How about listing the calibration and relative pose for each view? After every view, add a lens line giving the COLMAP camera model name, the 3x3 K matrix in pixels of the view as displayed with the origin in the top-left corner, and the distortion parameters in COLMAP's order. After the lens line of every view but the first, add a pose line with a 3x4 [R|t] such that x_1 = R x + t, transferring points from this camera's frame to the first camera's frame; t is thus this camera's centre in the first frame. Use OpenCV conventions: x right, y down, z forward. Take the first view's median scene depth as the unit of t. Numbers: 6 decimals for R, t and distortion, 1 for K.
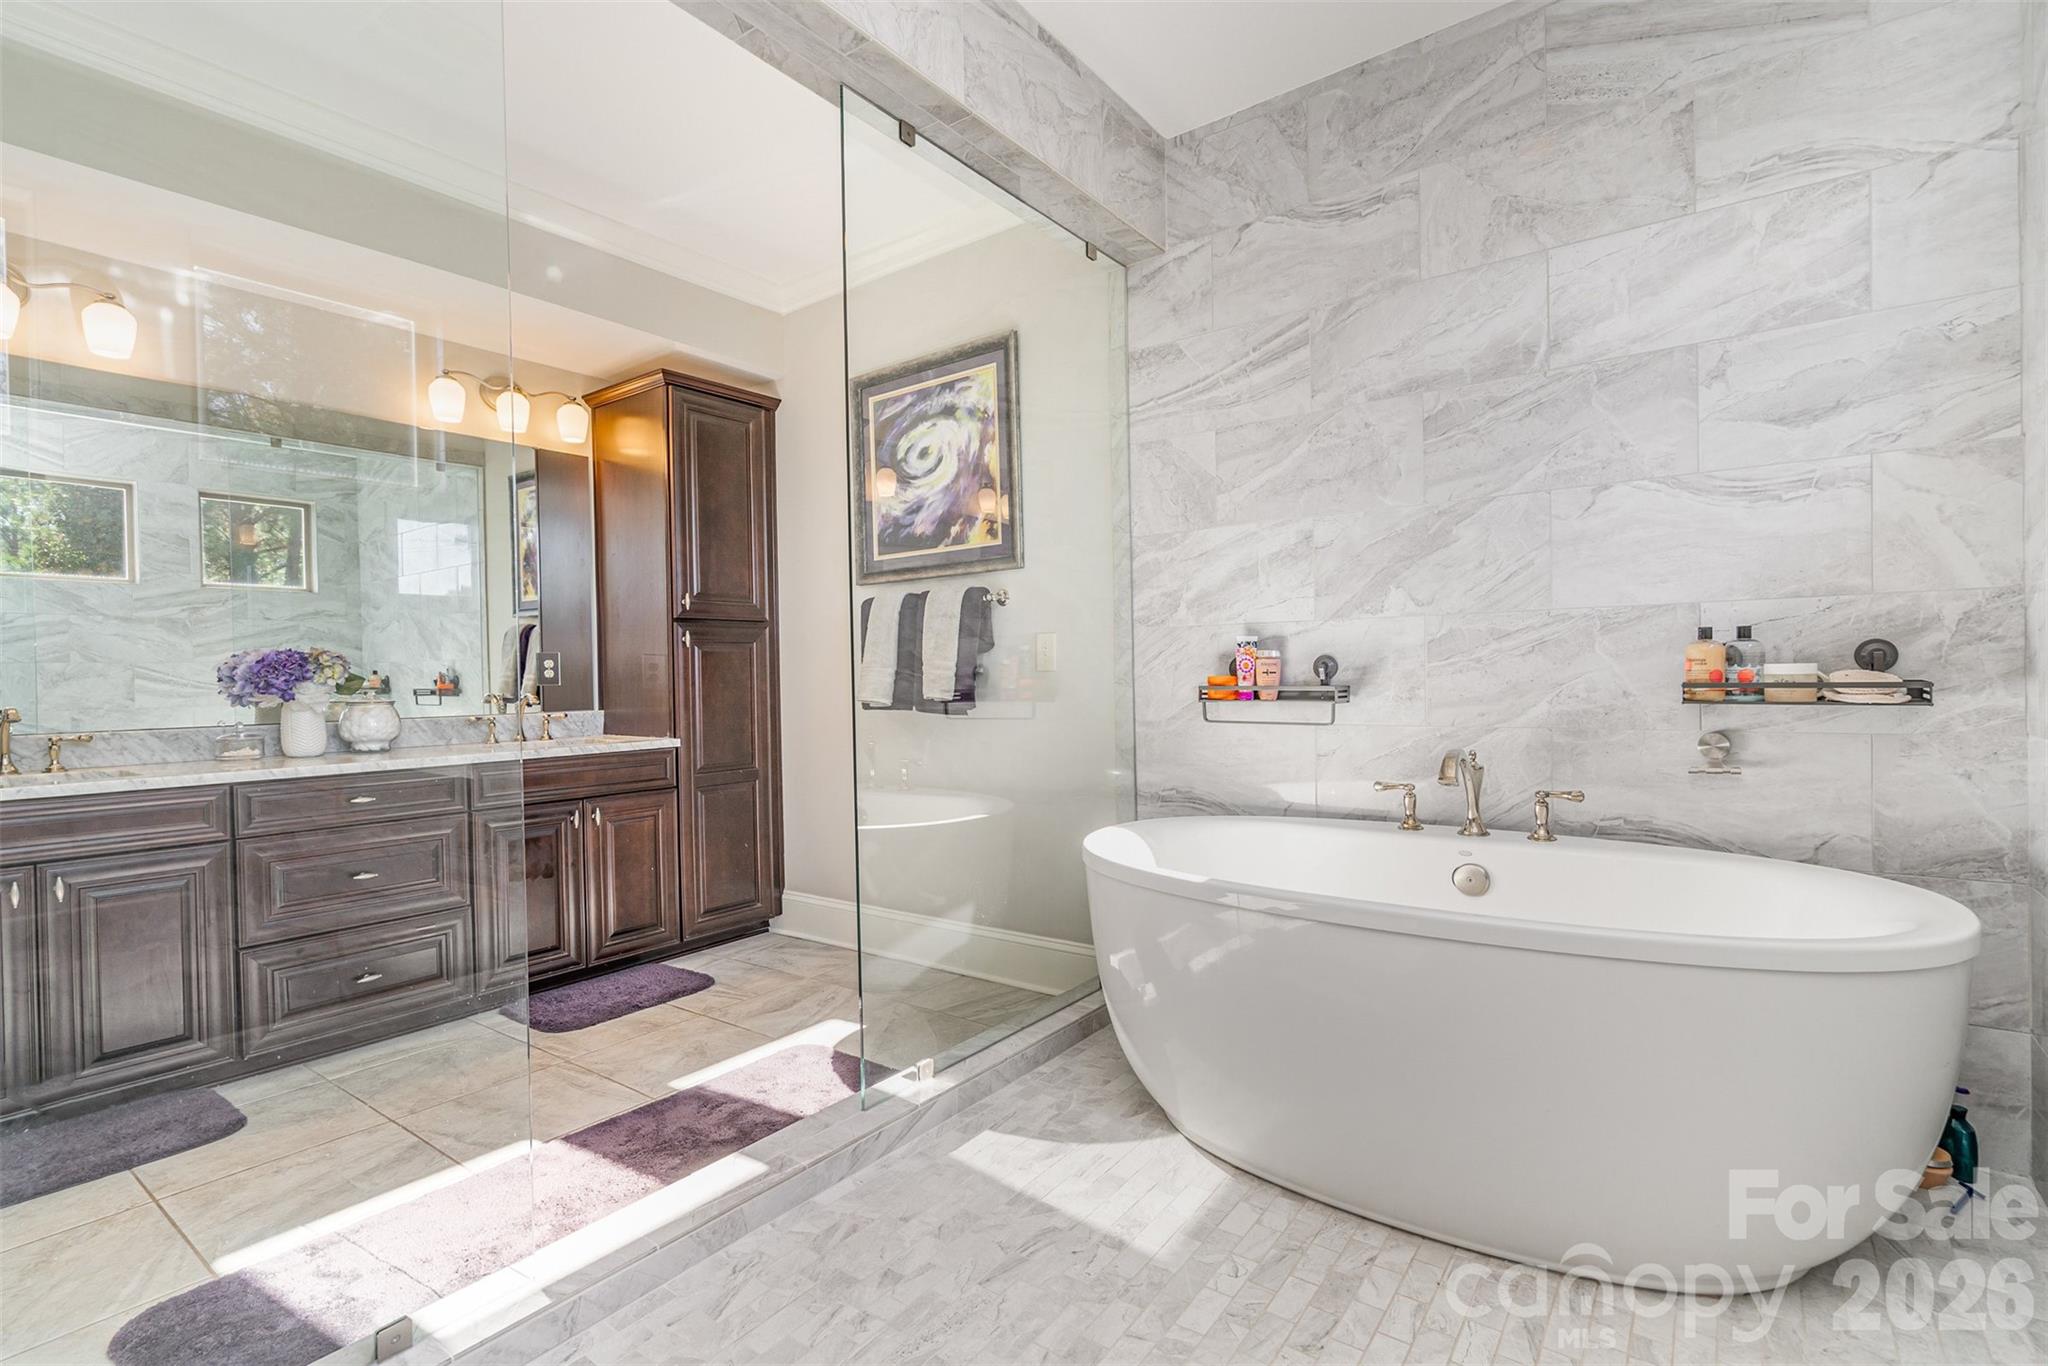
lens RADIAL K [[934.2, 0, 1015.1], [0, 934.2, 690.1], [0, 0, 1]] dist [-0.002238, -0.001080]
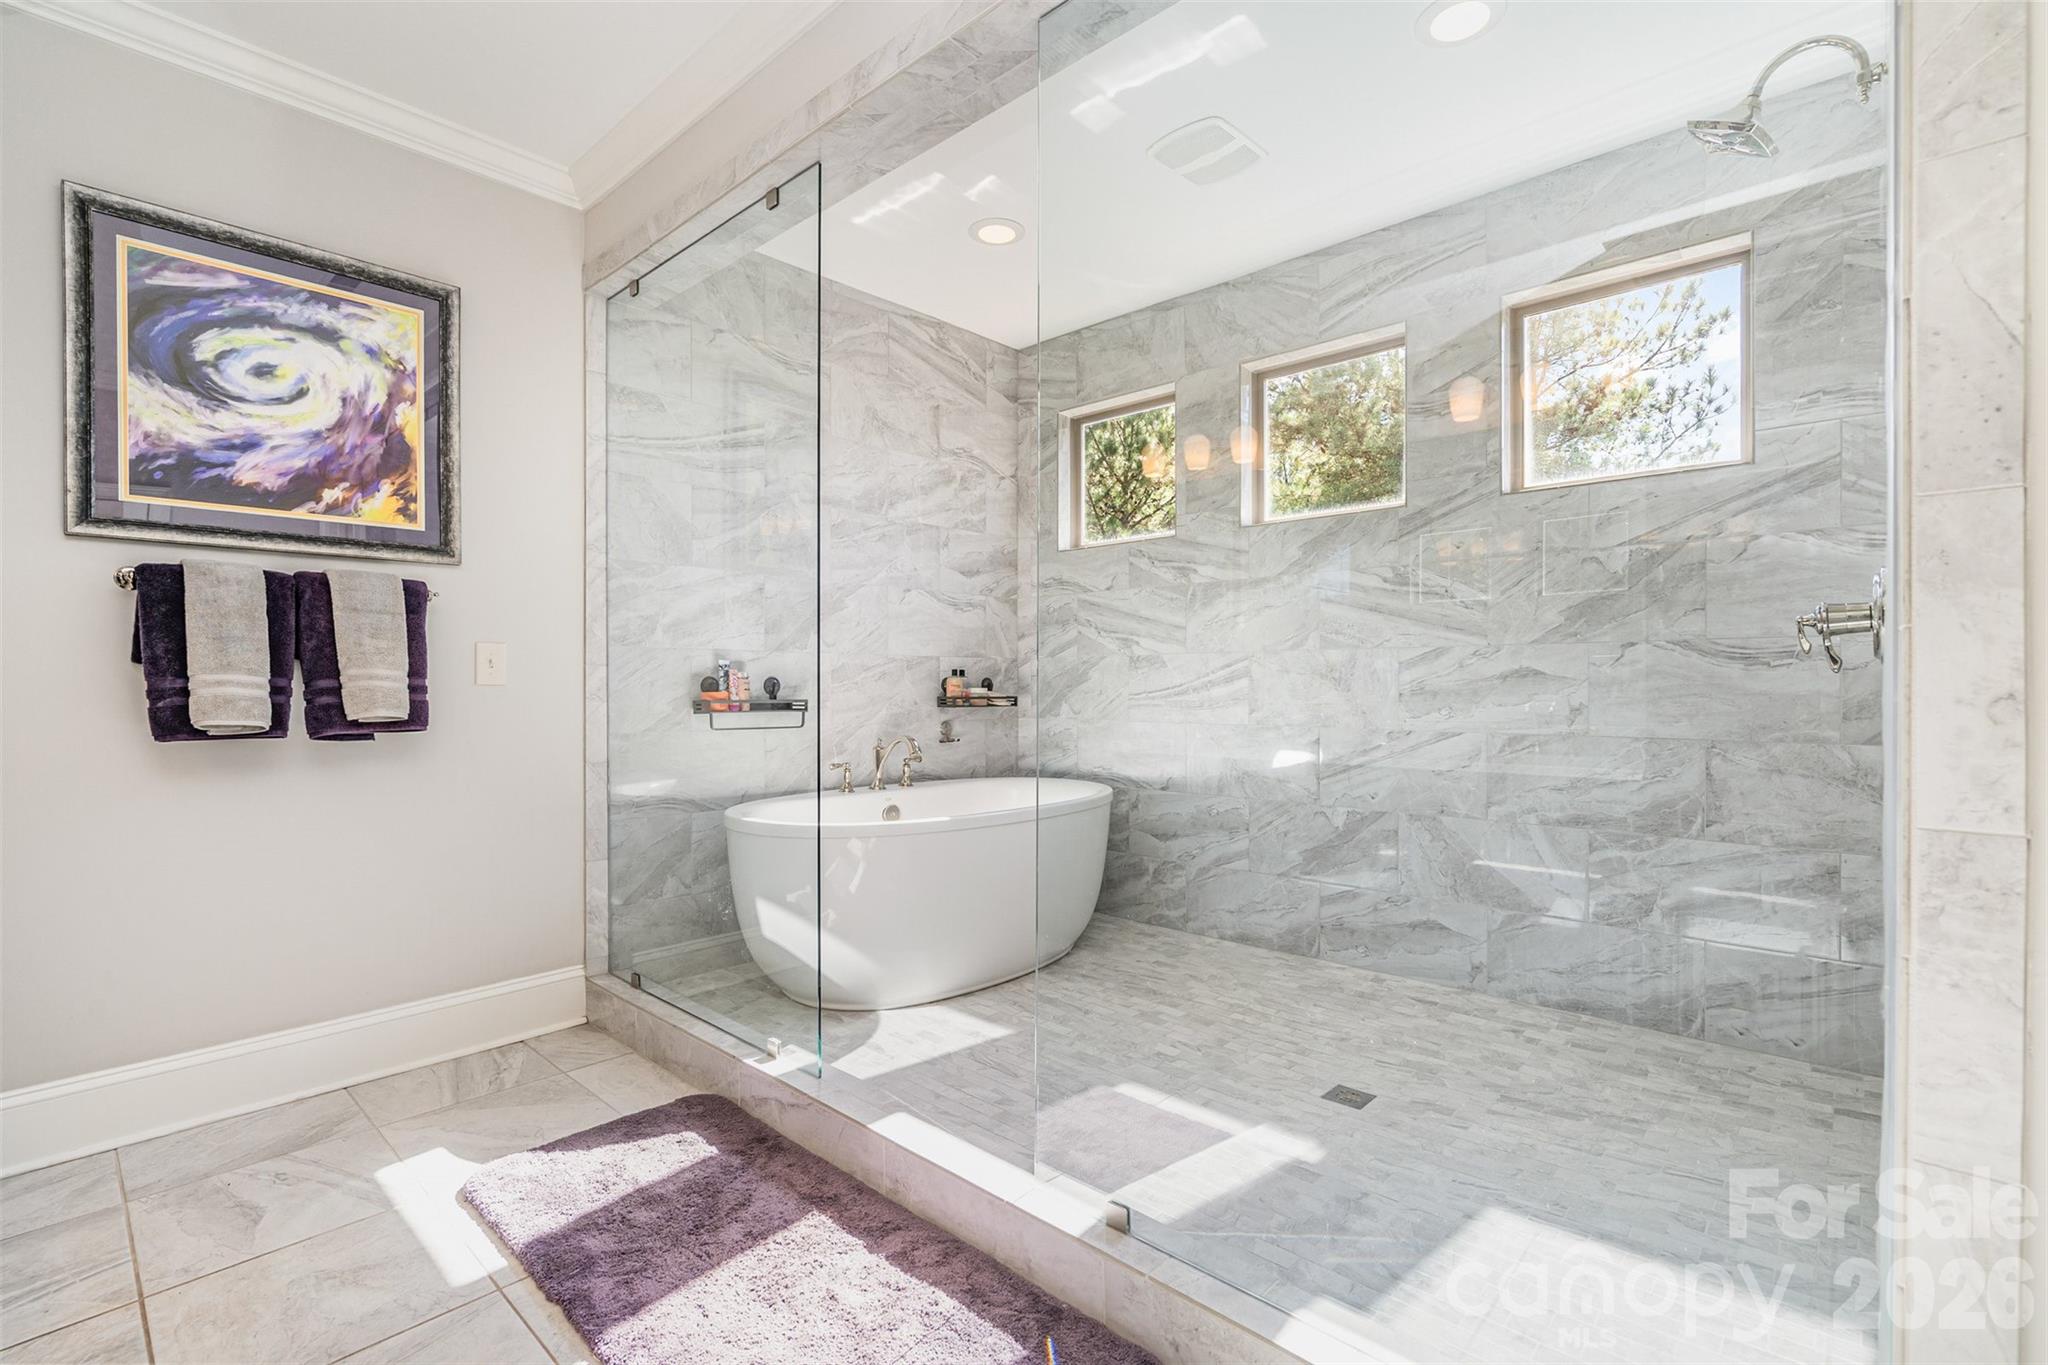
lens RADIAL K [[934.2, 0, 1011.4], [0, 934.2, 679.4], [0, 0, 1]] dist [-0.002238, -0.001080]
pose [[0.115275, 0.014556, 0.993227, -0.869744], [0.007346, 0.999853, -0.015506, -0.009376], [-0.993306, 0.009084, 0.115151, 0.439433]]
